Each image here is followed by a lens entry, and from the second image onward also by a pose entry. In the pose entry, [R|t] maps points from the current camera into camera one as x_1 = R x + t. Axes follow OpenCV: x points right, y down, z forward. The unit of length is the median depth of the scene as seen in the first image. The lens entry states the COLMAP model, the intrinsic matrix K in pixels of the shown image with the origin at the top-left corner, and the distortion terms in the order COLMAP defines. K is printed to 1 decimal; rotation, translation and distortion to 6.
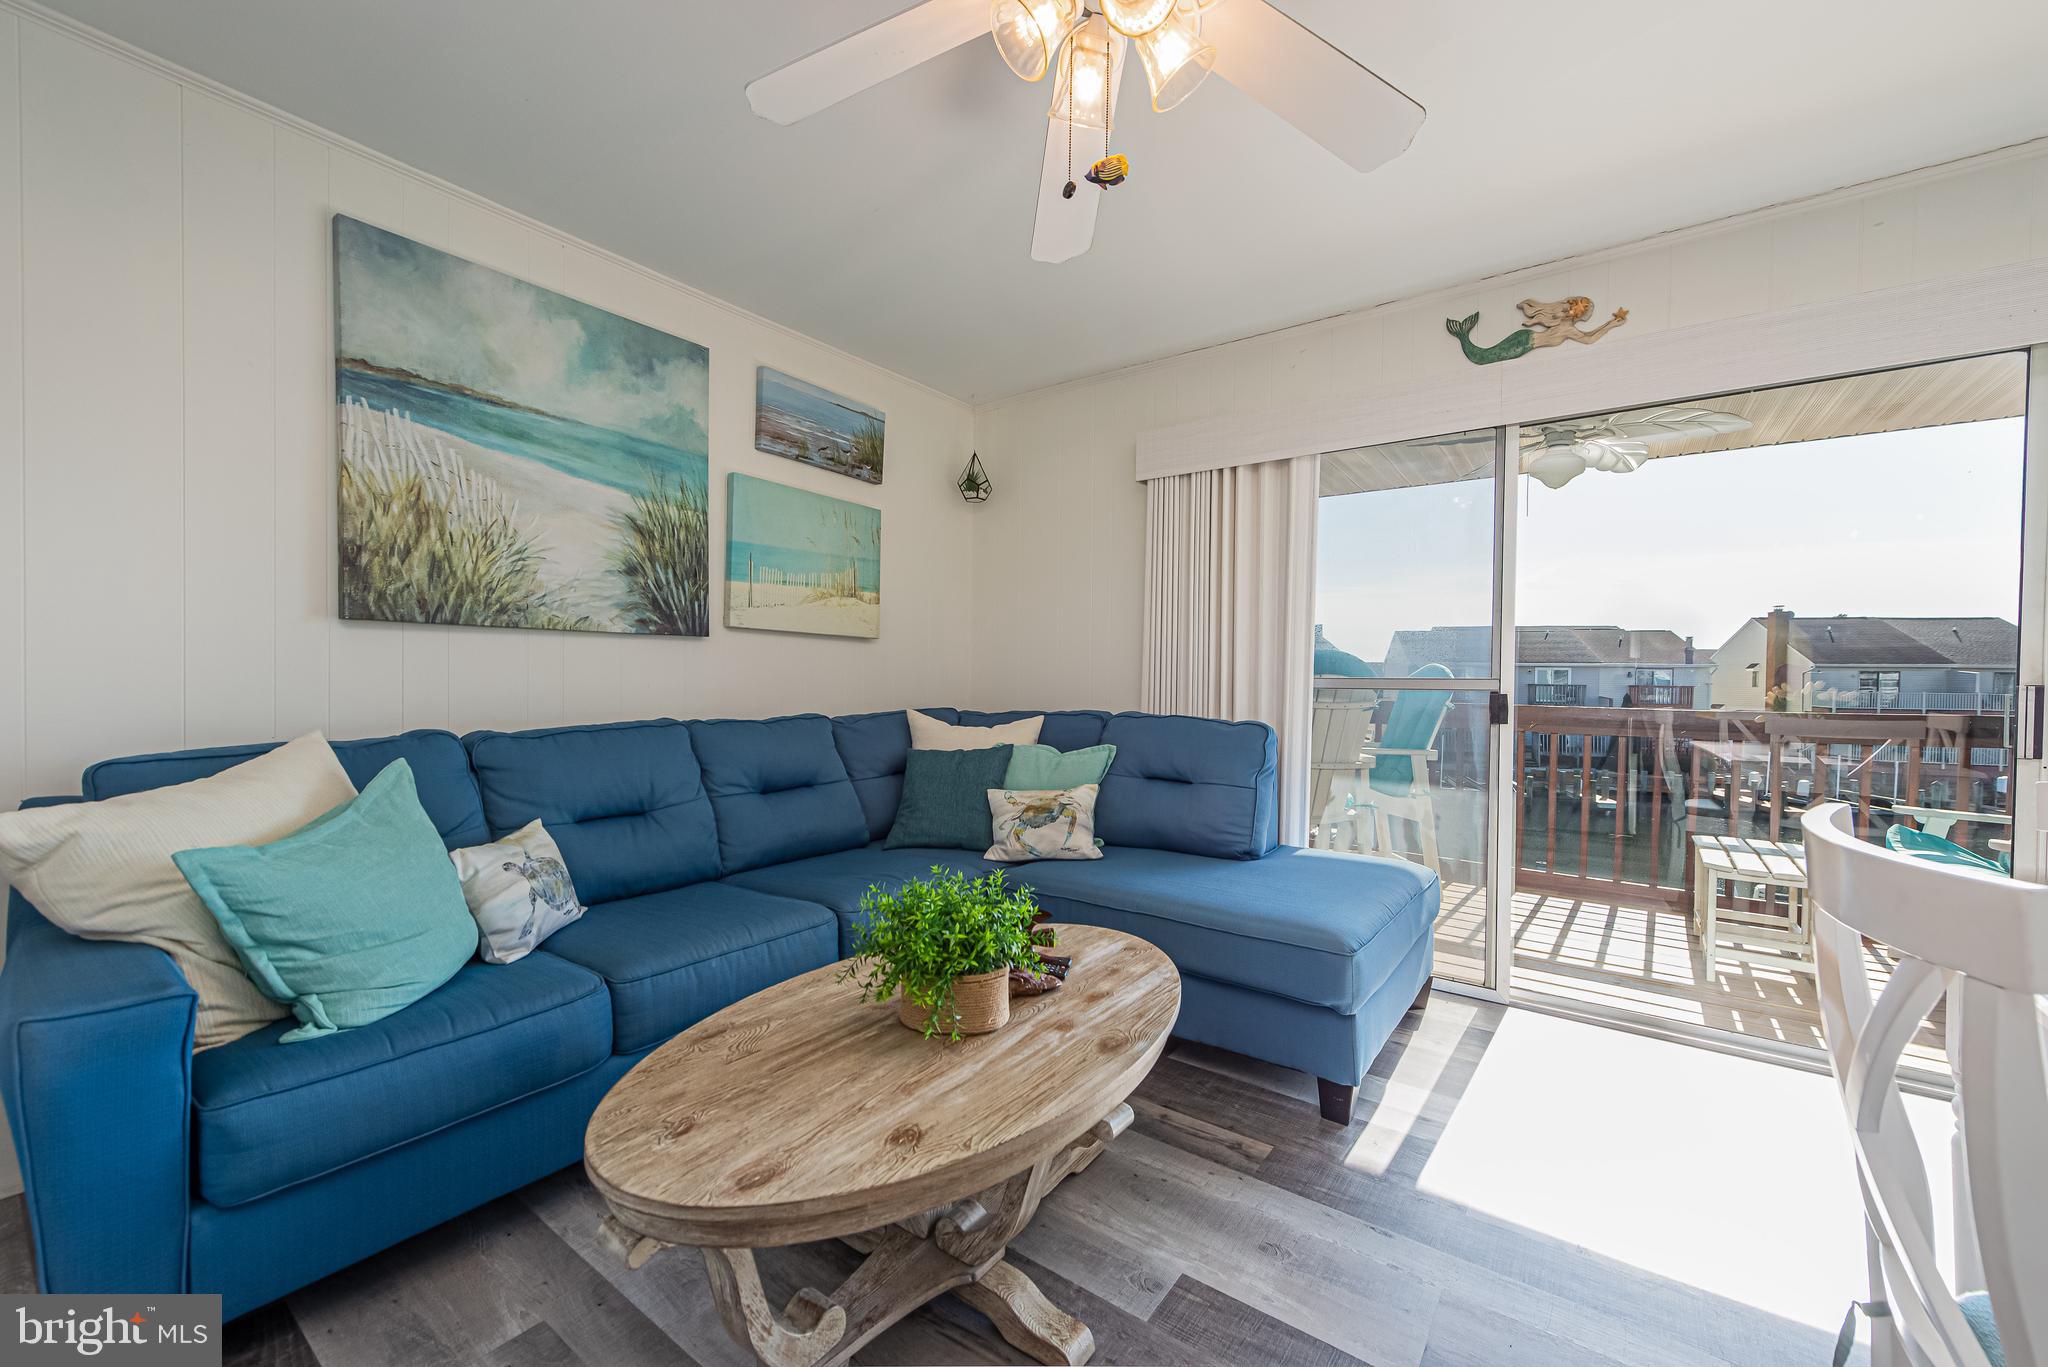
lens RADIAL K [[805.7, 0, 1031.9], [0, 805.7, 692.4], [0, 0, 1]] dist [0.006642, -0.001203]
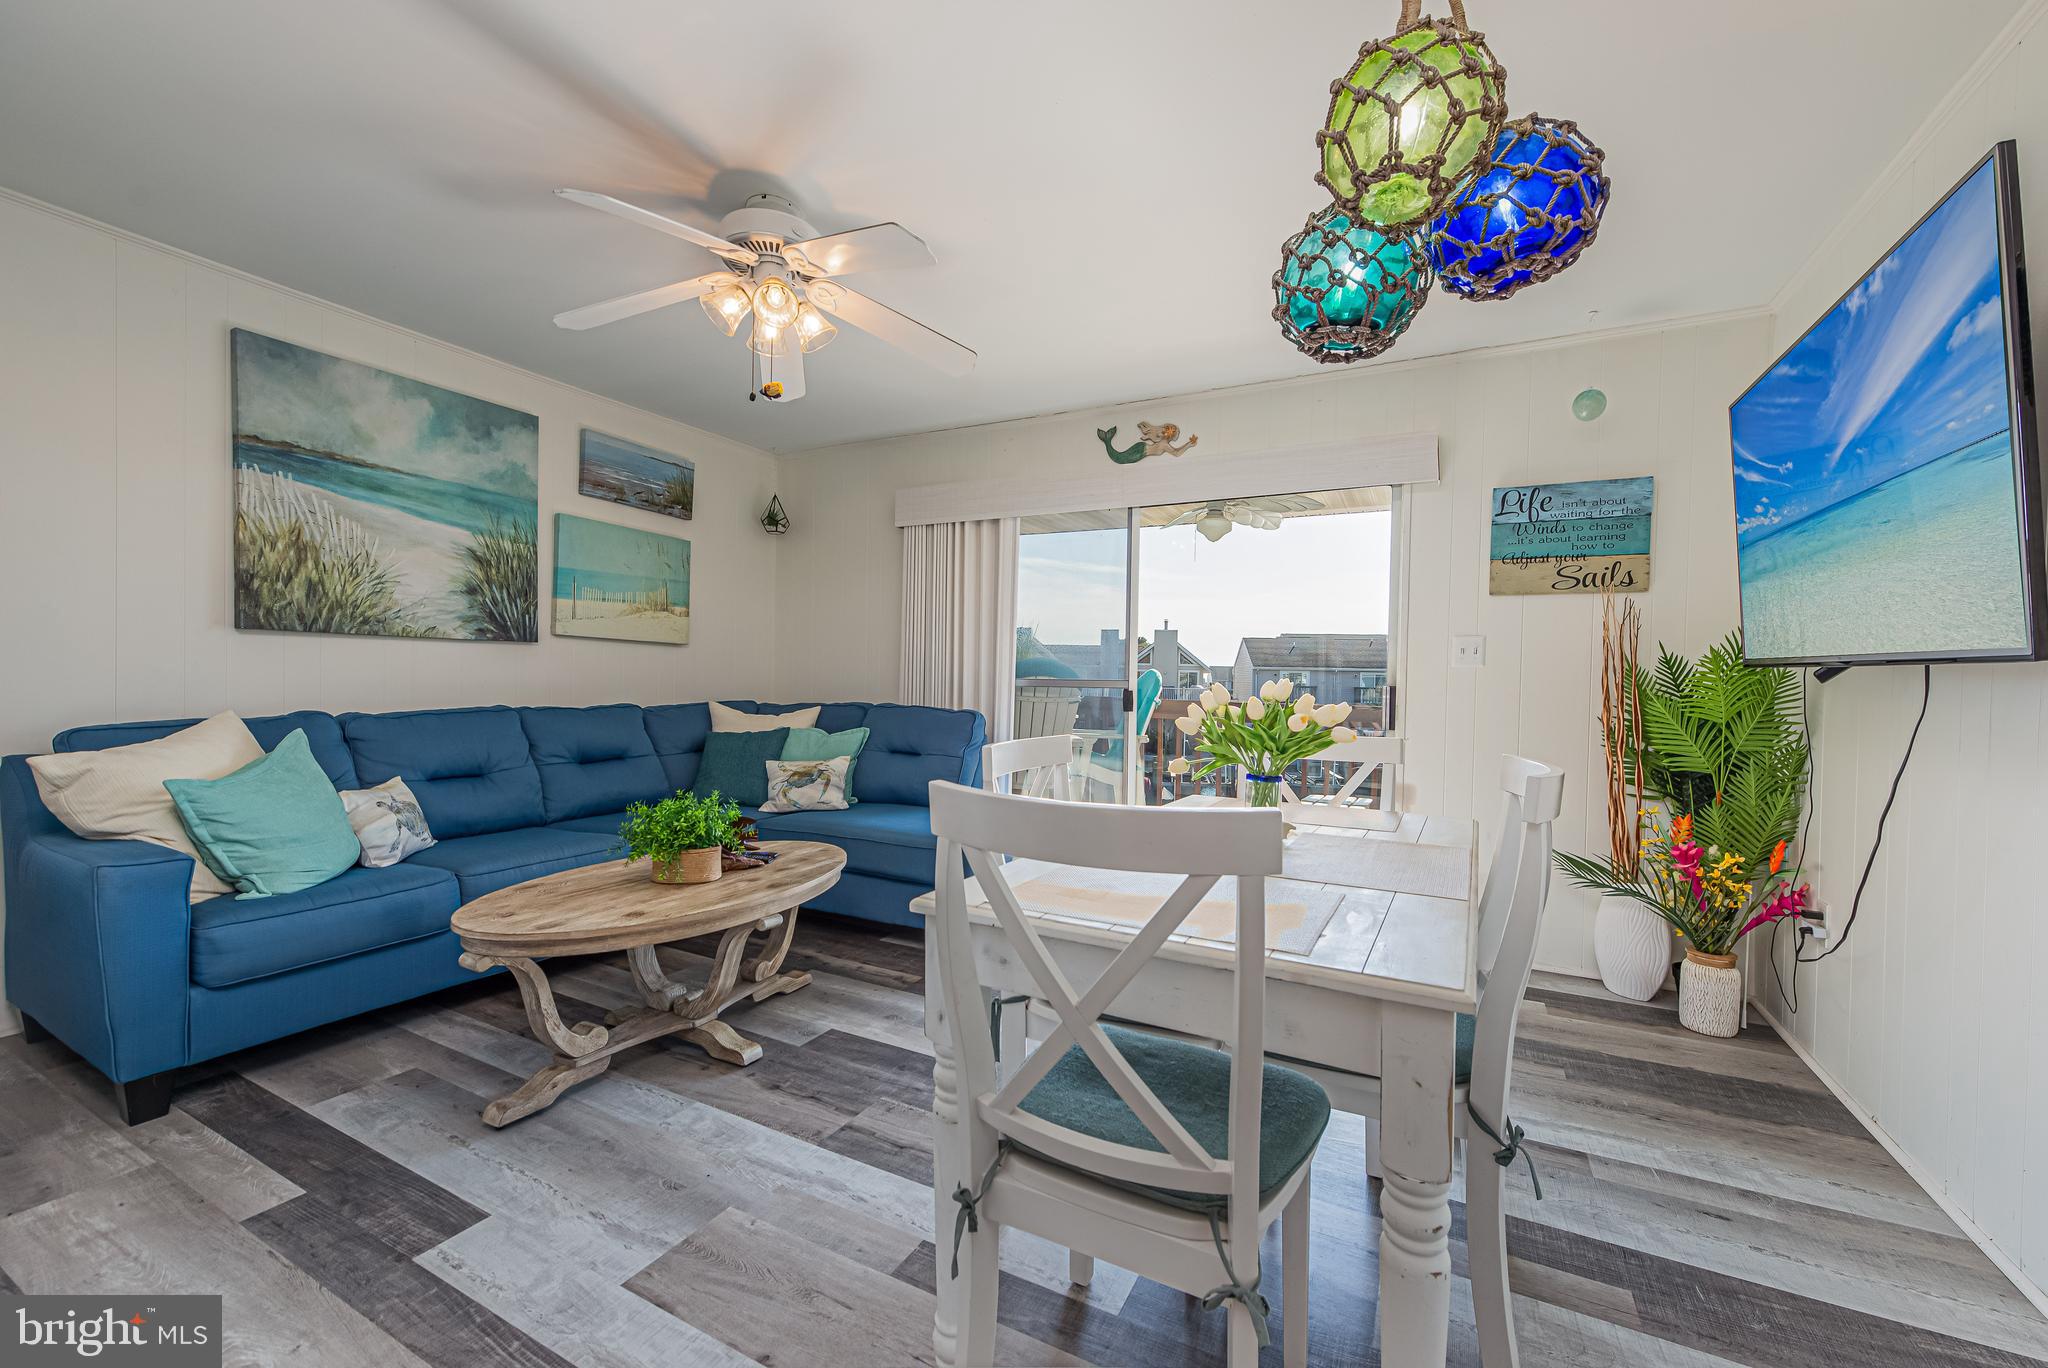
lens RADIAL K [[805.7, 0, 1034.6], [0, 805.7, 696.4], [0, 0, 1]] dist [0.006642, -0.001203]
pose [[0.987952, 0.004988, 0.154683, 0.199782], [-0.005658, 0.999976, 0.003897, 0.007865], [-0.154659, -0.004725, 0.987957, -0.429444]]
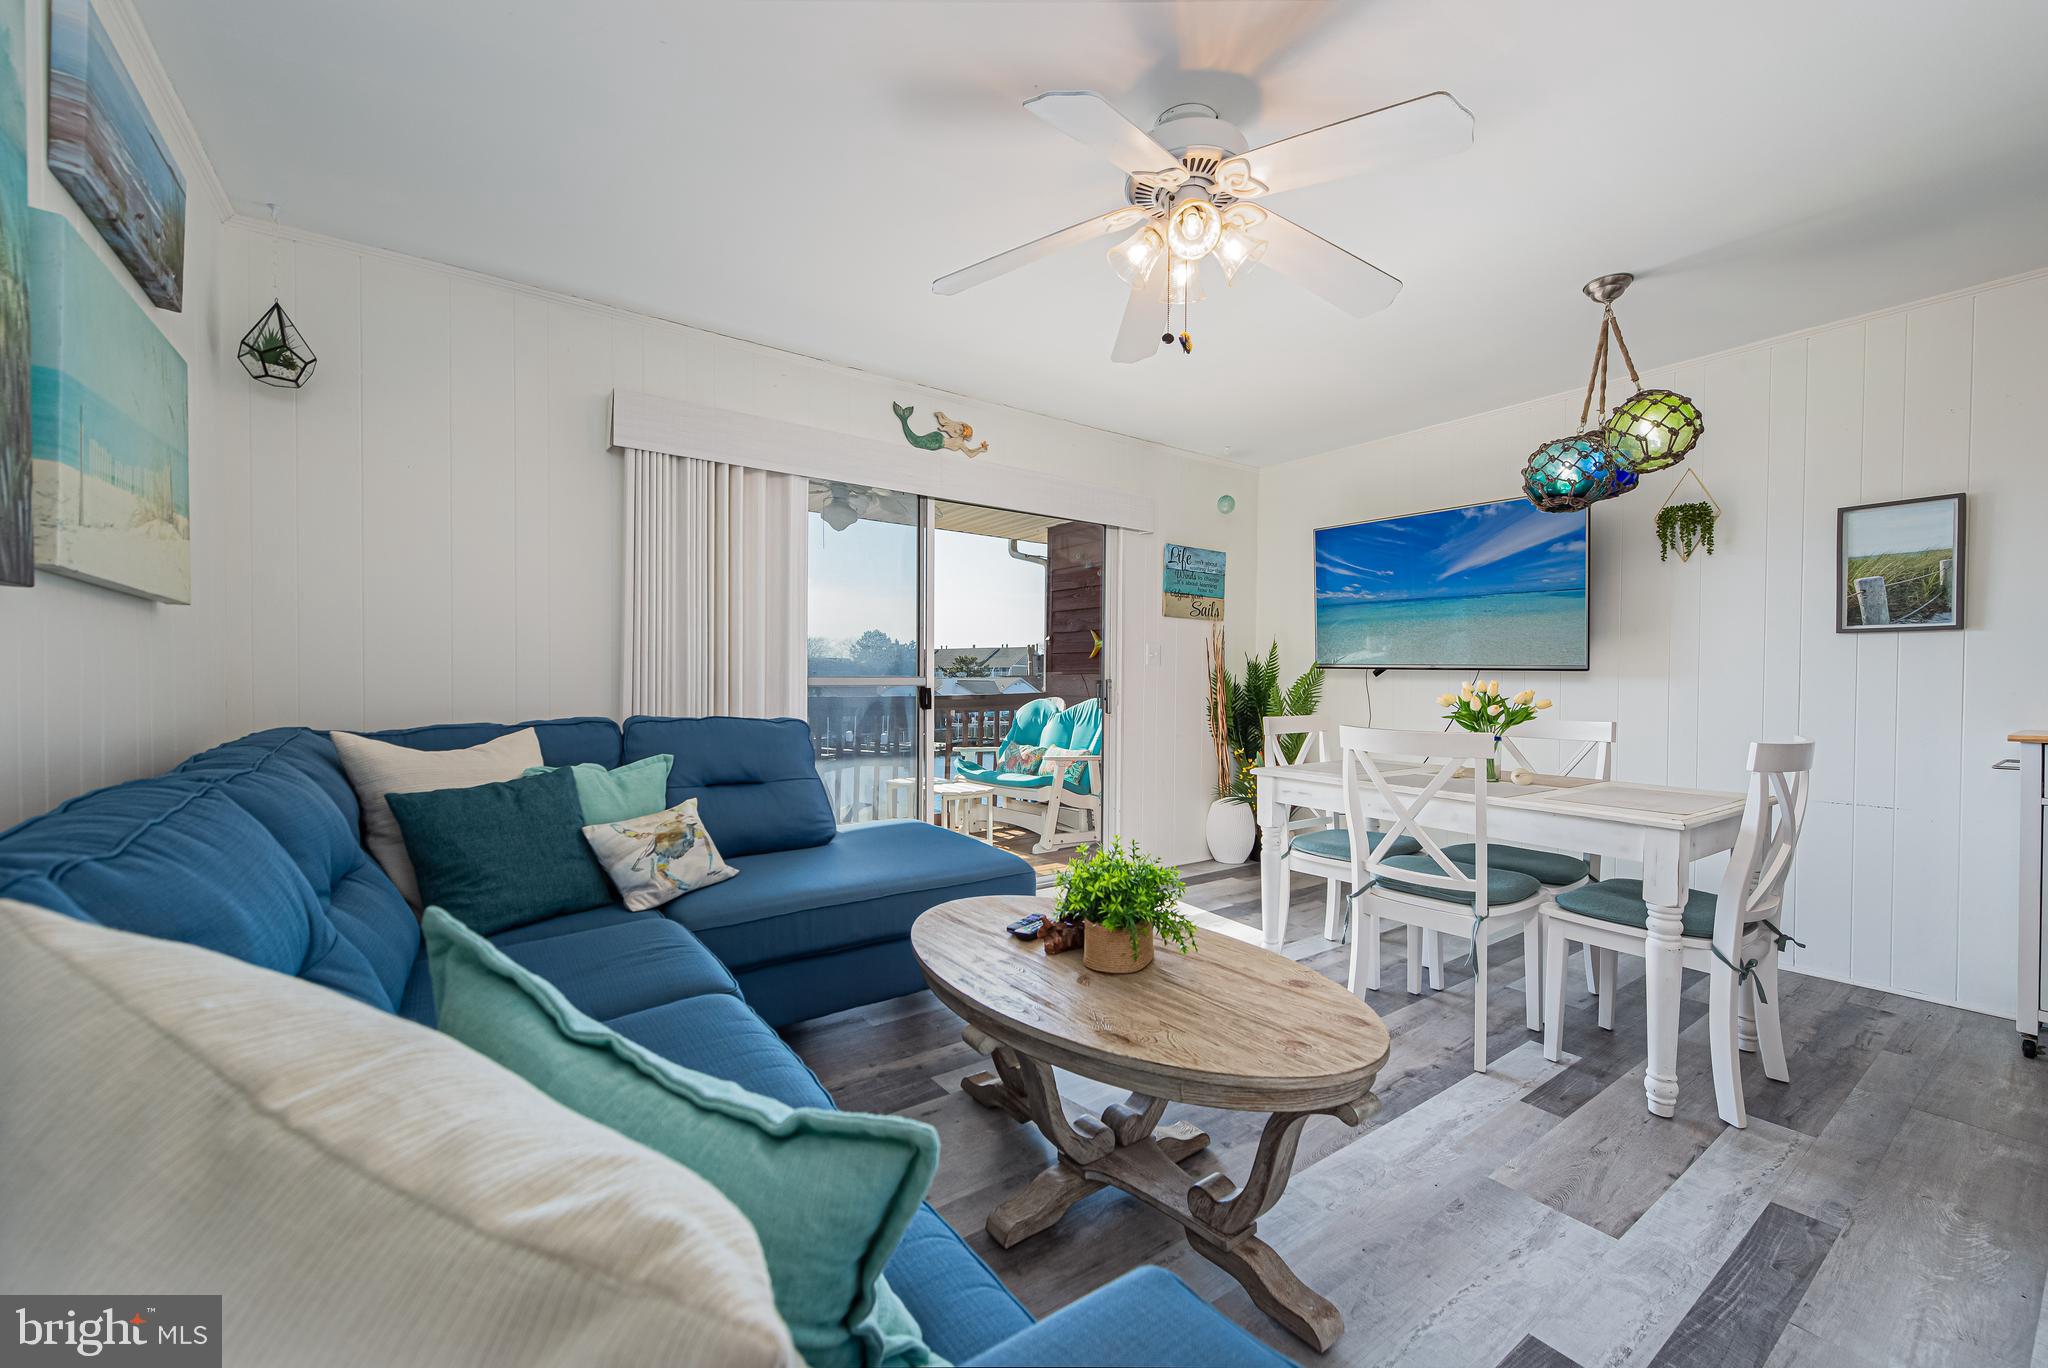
lens RADIAL K [[805.7, 0, 1040.9], [0, 805.7, 693.9], [0, 0, 1]] dist [0.006642, -0.001203]
pose [[0.302892, -0.025017, 0.952696, -0.725367], [0.012878, 0.999672, 0.022156, -0.017156], [-0.952938, 0.005558, 0.303115, 0.413178]]
